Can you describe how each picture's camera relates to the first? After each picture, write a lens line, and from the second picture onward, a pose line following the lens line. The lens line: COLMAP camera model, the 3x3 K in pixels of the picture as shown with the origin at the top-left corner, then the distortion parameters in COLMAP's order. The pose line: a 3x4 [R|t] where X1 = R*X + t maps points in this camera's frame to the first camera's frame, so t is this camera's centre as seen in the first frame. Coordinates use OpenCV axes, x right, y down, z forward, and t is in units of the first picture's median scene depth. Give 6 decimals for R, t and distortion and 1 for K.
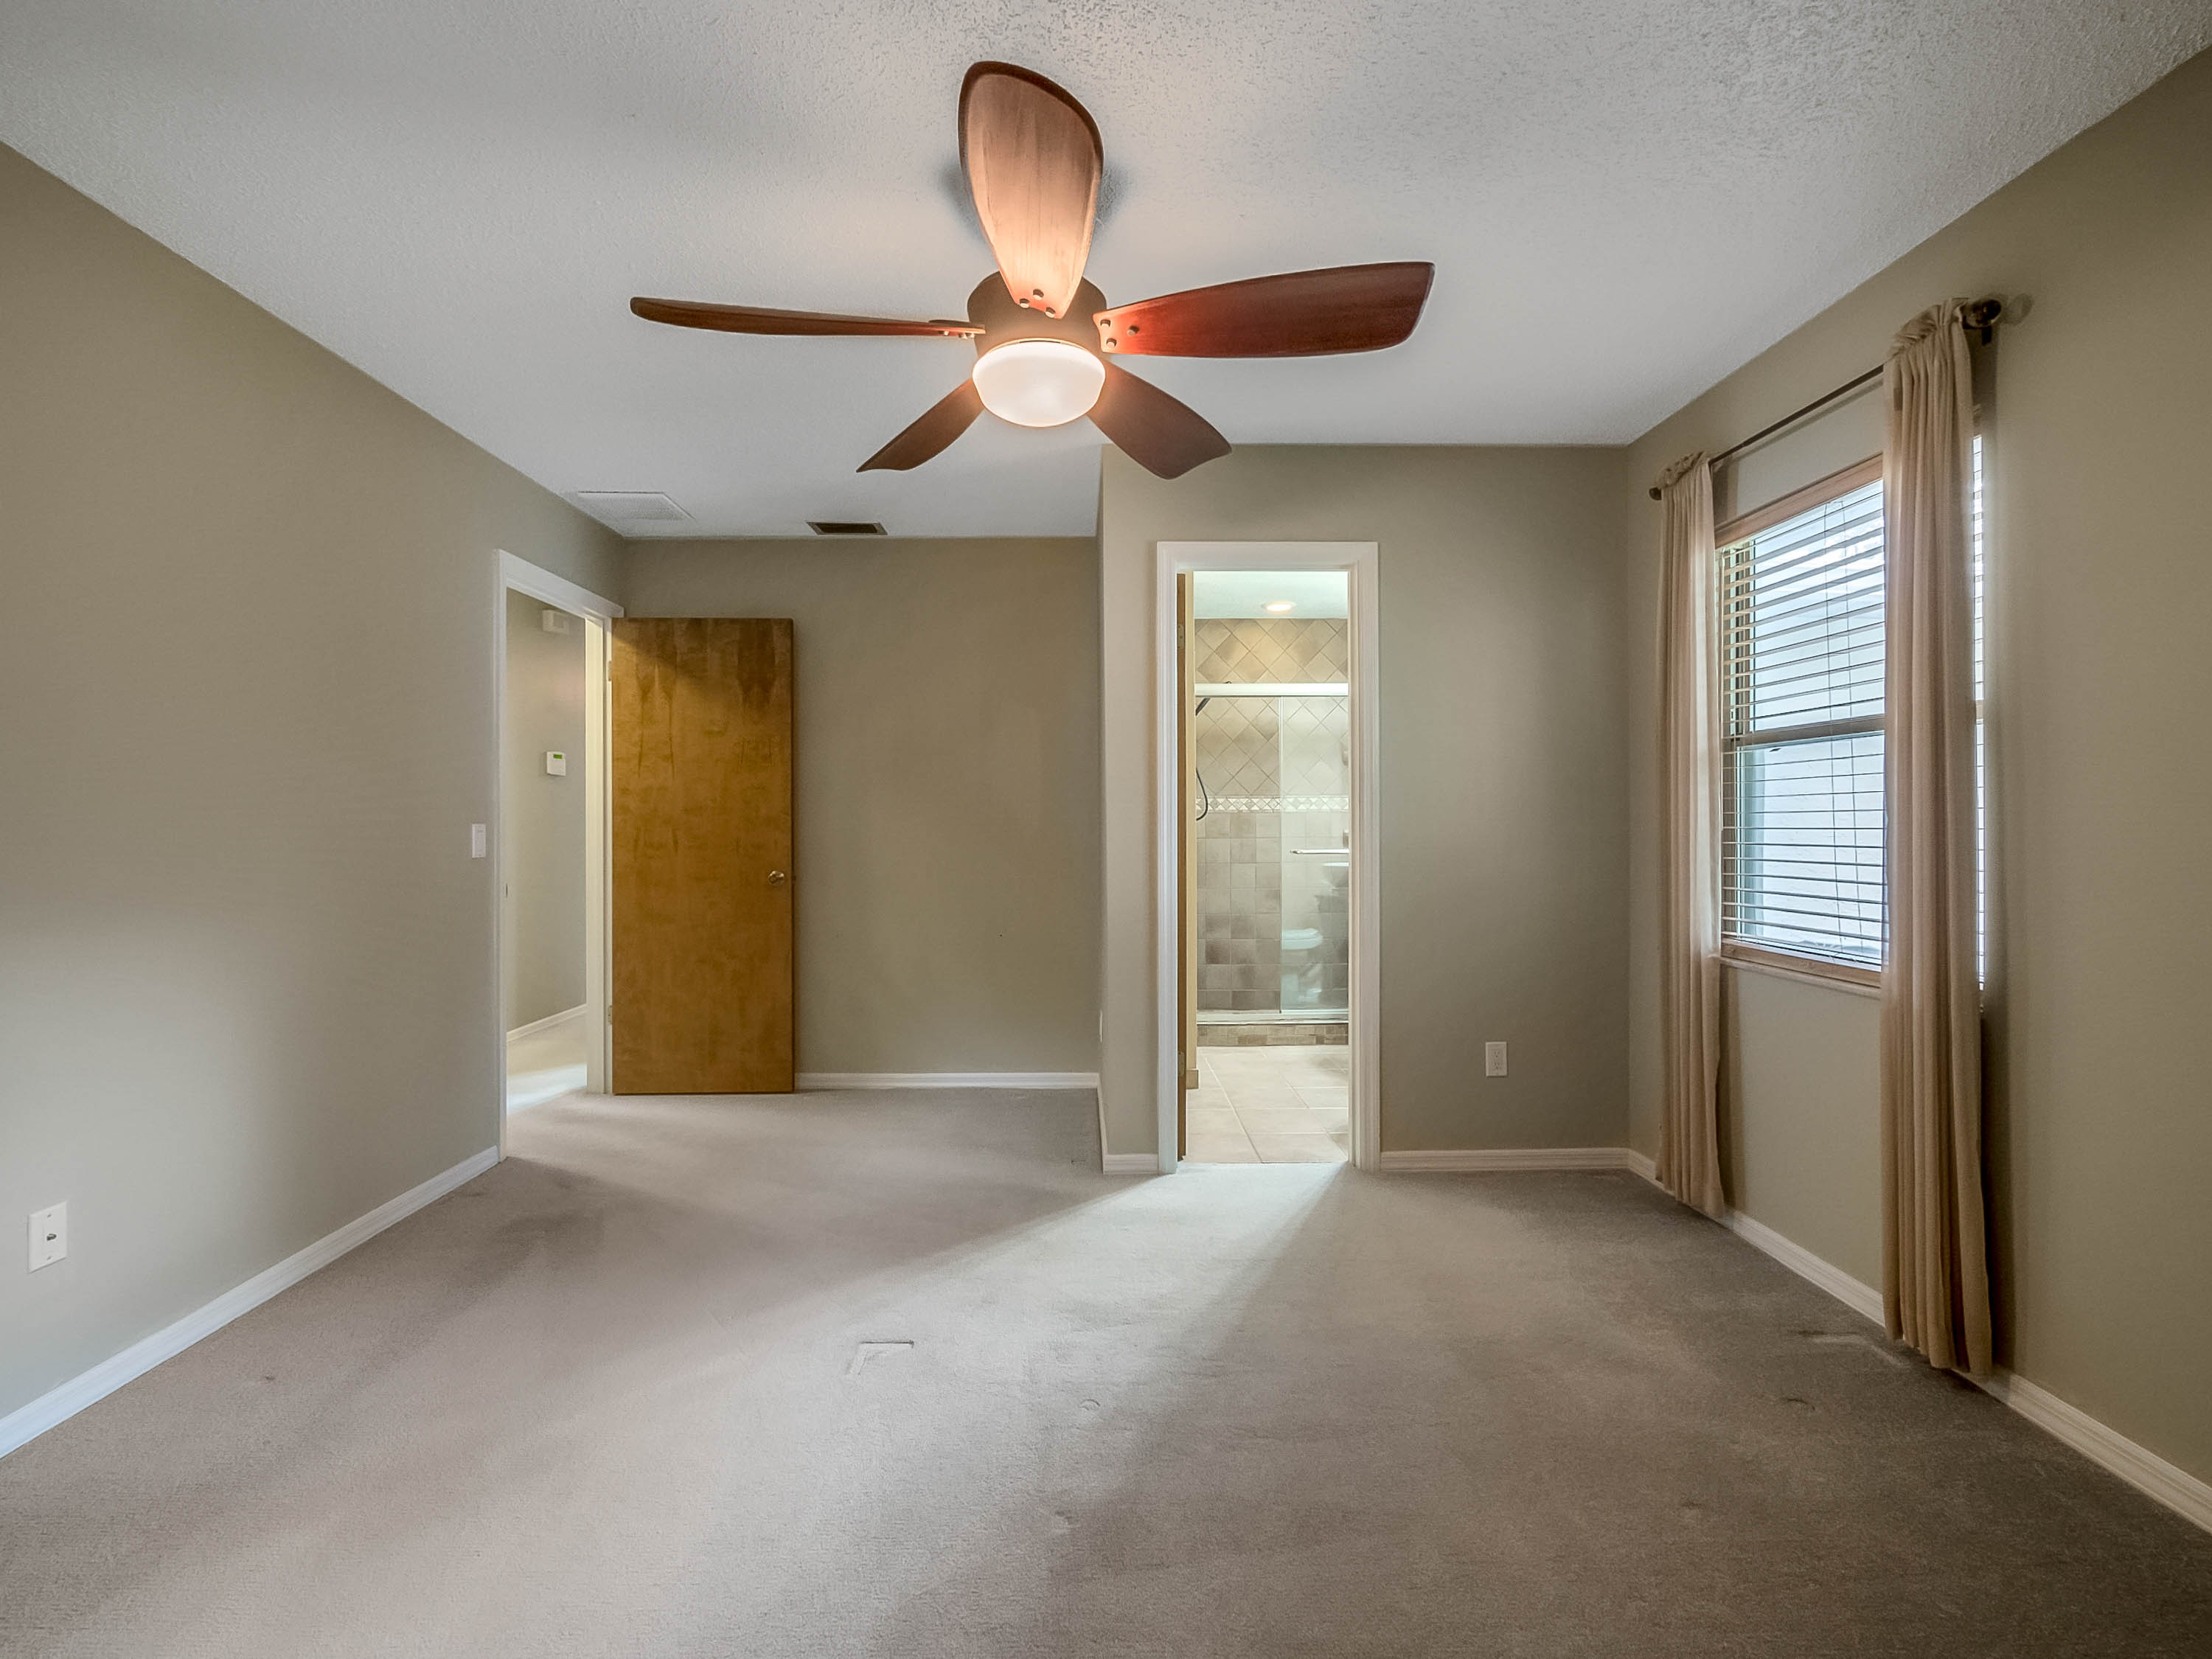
lens RADIAL K [[938.1, 0, 1097.2], [0, 938.1, 819.0], [0, 0, 1]] dist [-0.000940, 0.000427]
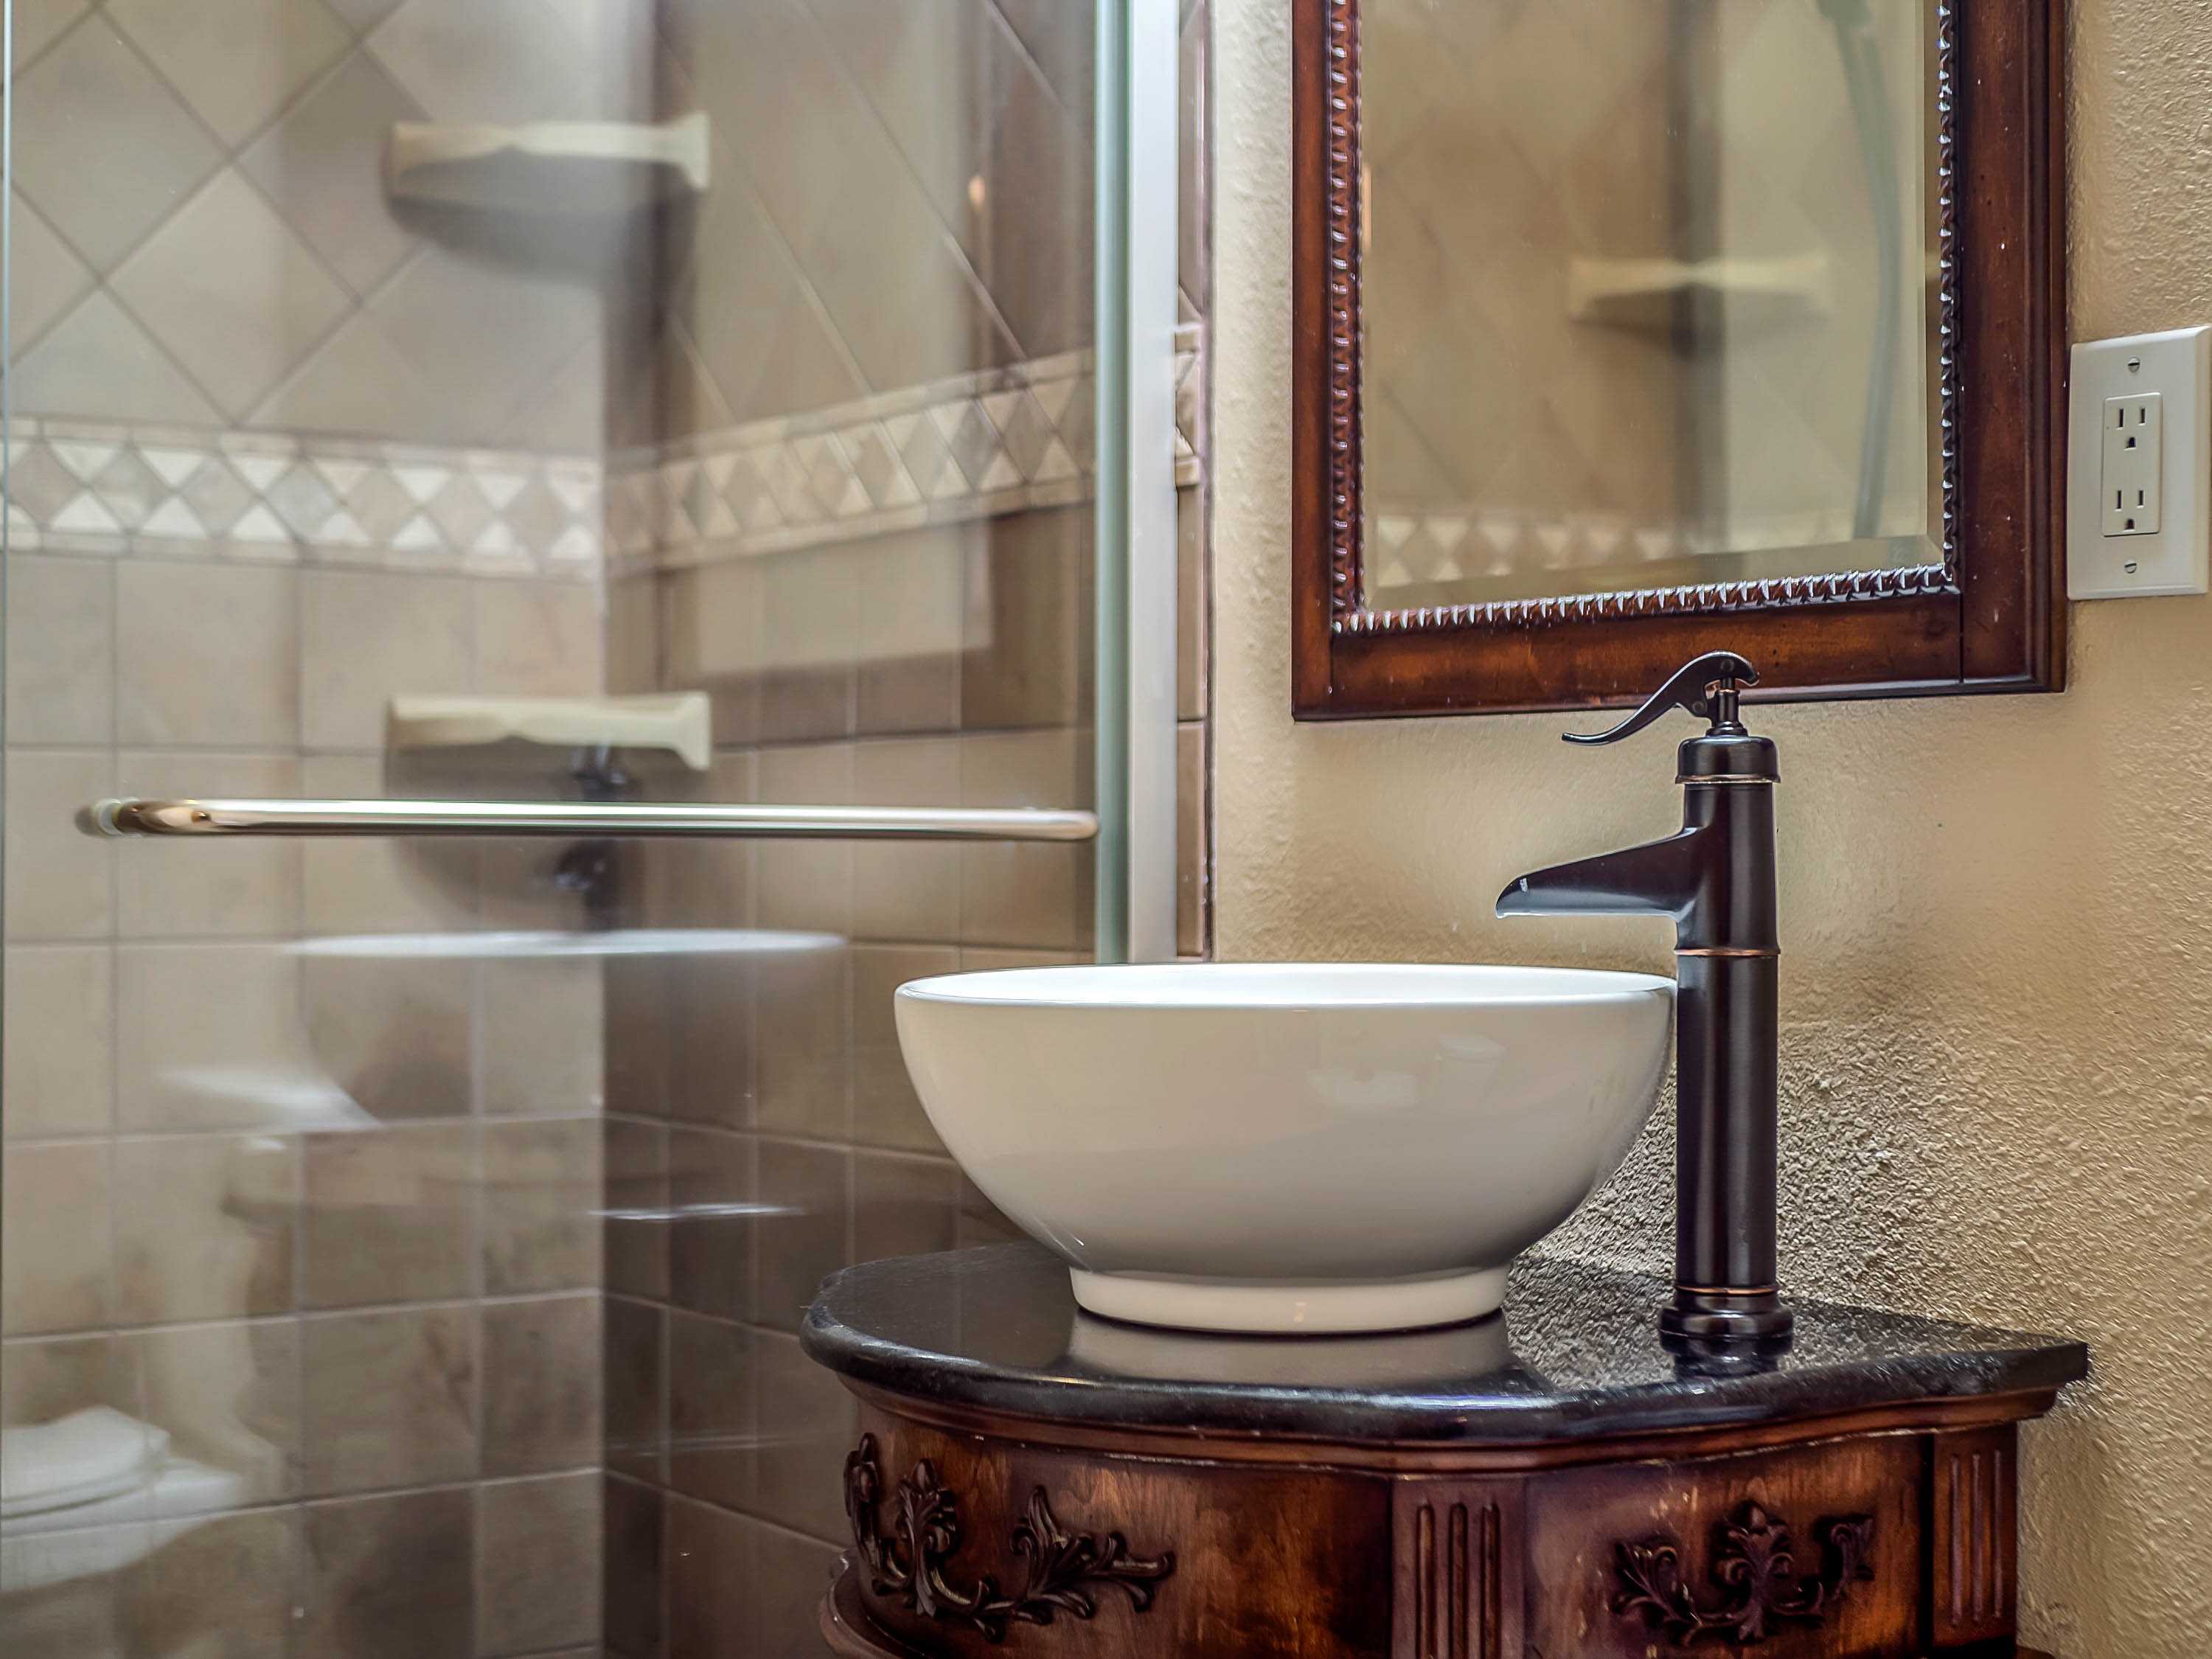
lens RADIAL K [[3364.0, 0, 1101.3], [0, 3364.0, 796.8], [0, 0, 1]] dist [-0.010579, 0.078148]
pose [[0.834631, 0.009744, 0.550723, 0.115245], [-0.005756, 0.999943, -0.008968, 0.043835], [-0.550779, 0.004315, 0.834640, 0.774410]]
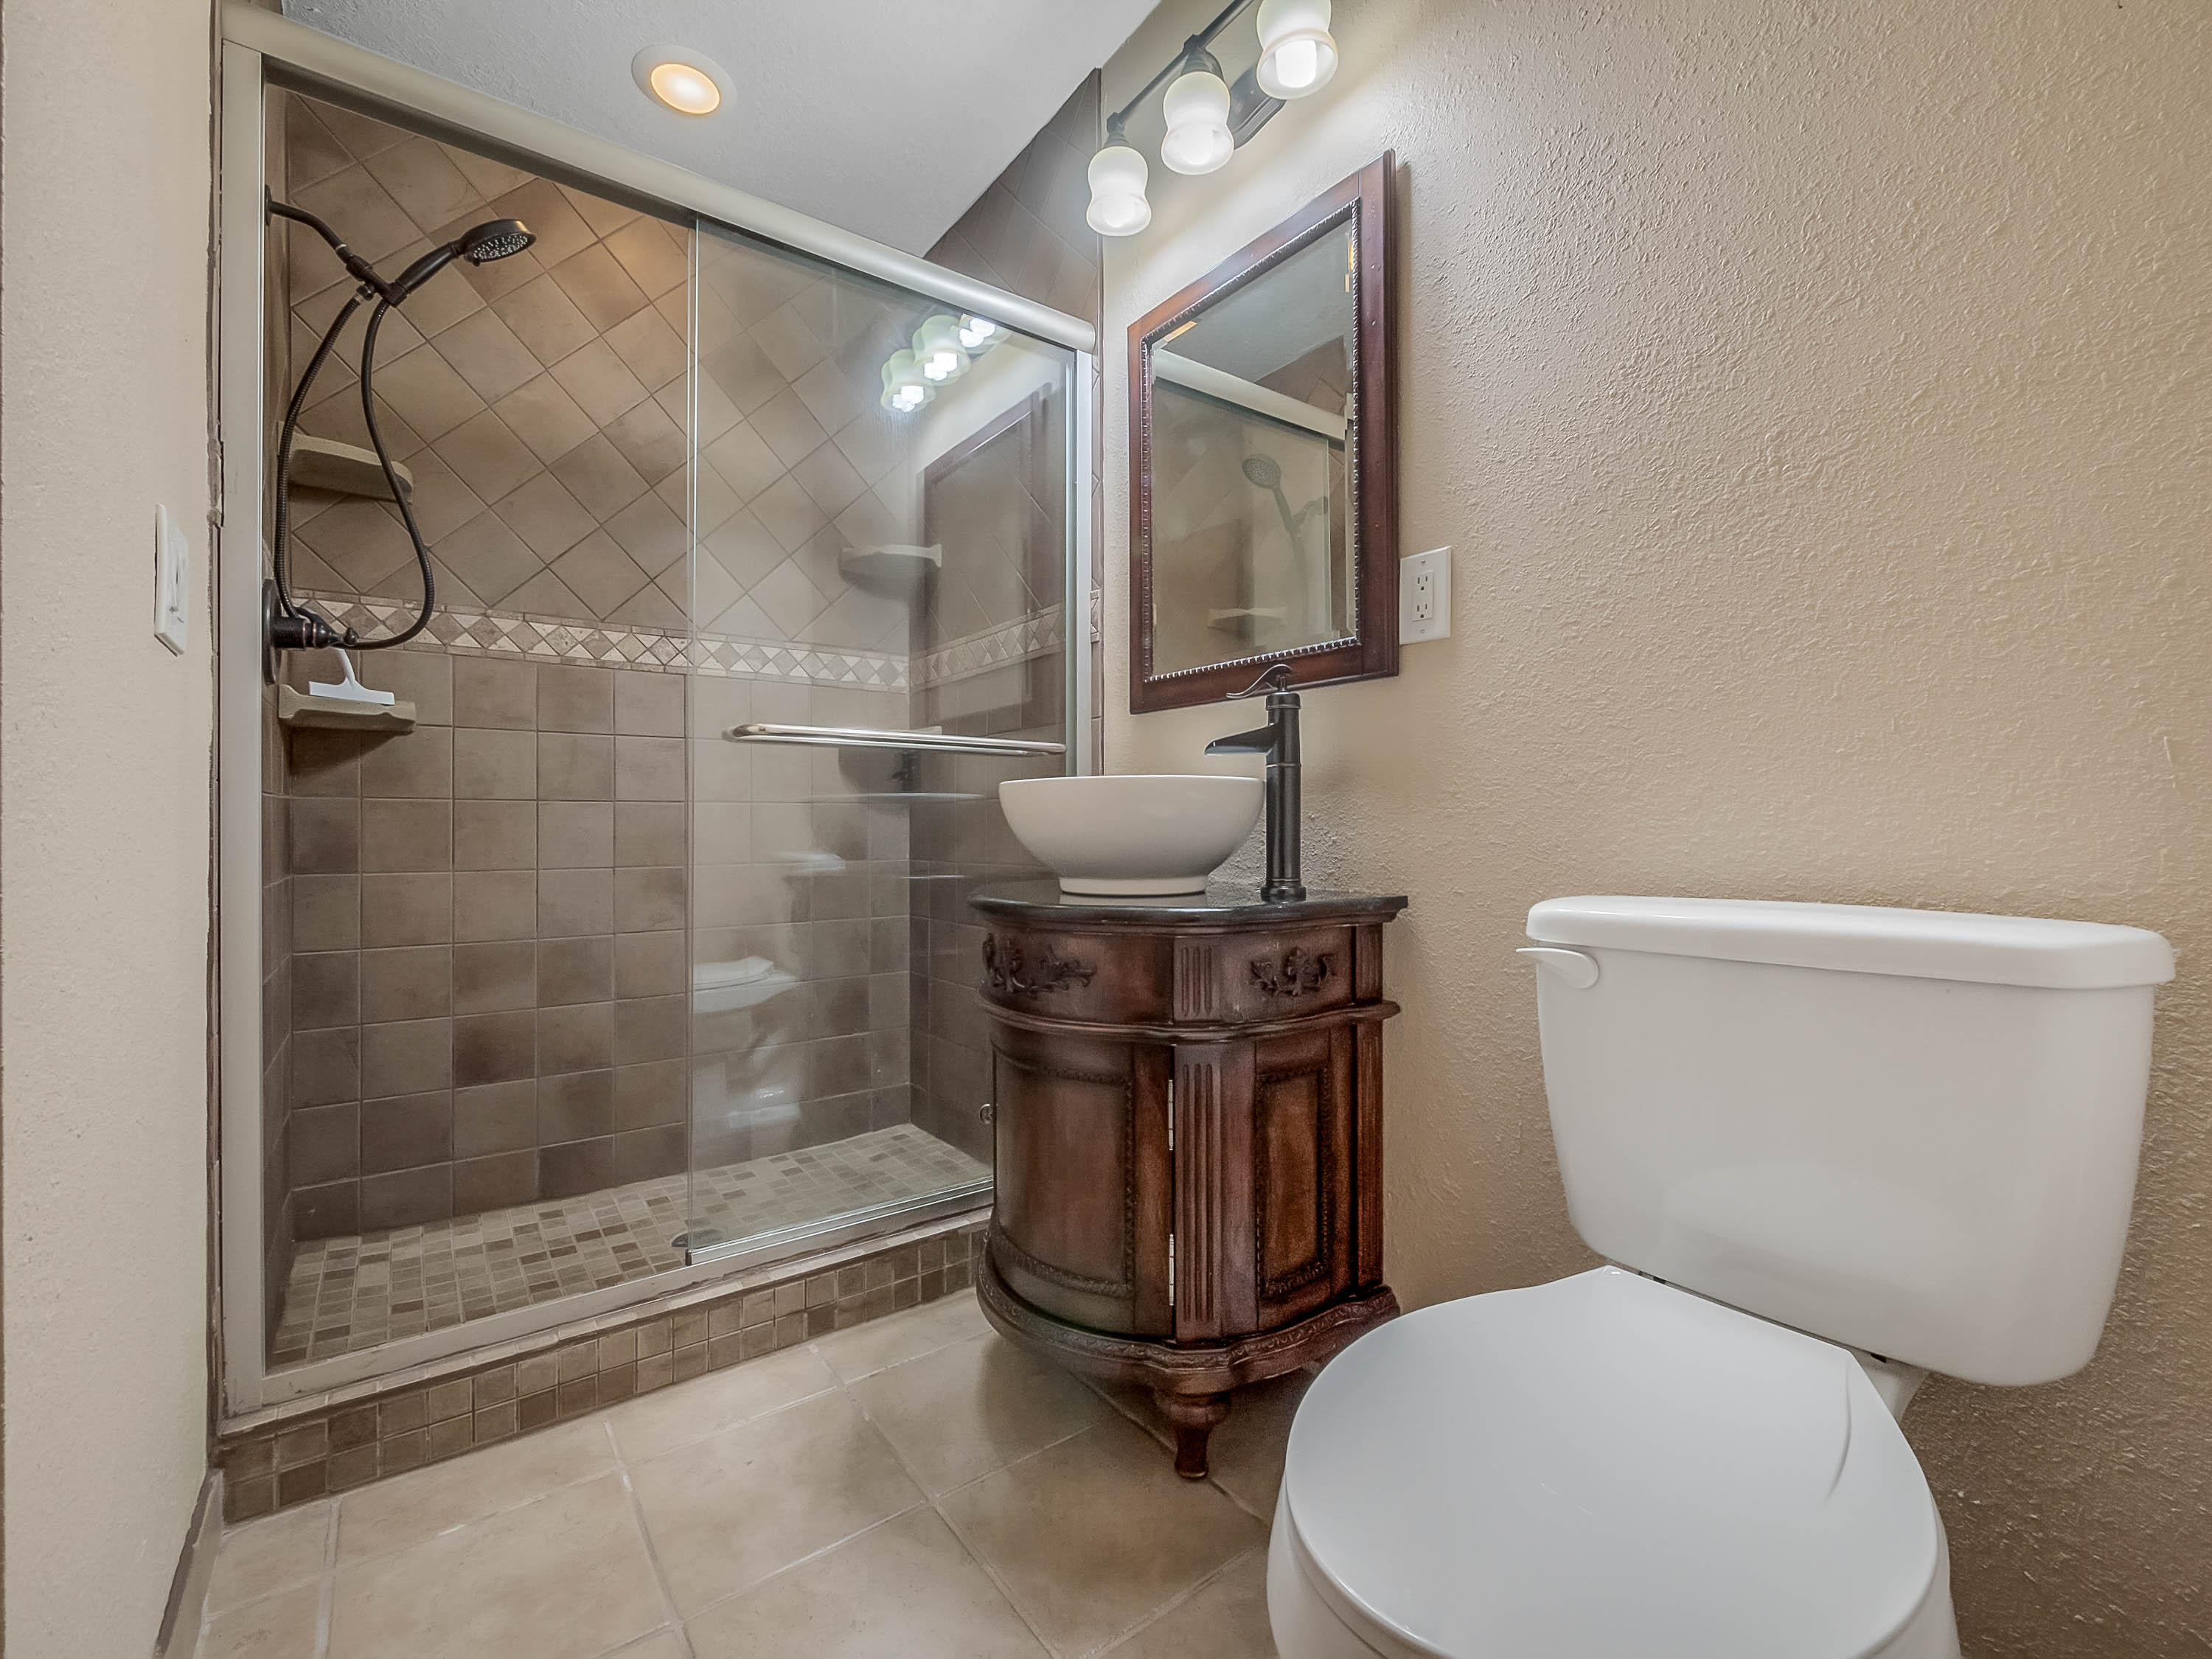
lens RADIAL K [[938.1, 0, 1097.2], [0, 938.1, 819.0], [0, 0, 1]] dist [-0.000940, 0.000427]
pose [[0.813461, 0.005317, 0.581595, 0.156328], [-0.004357, 0.999986, -0.003048, 0.079518], [-0.581603, -0.000055, 0.813473, 0.841458]]
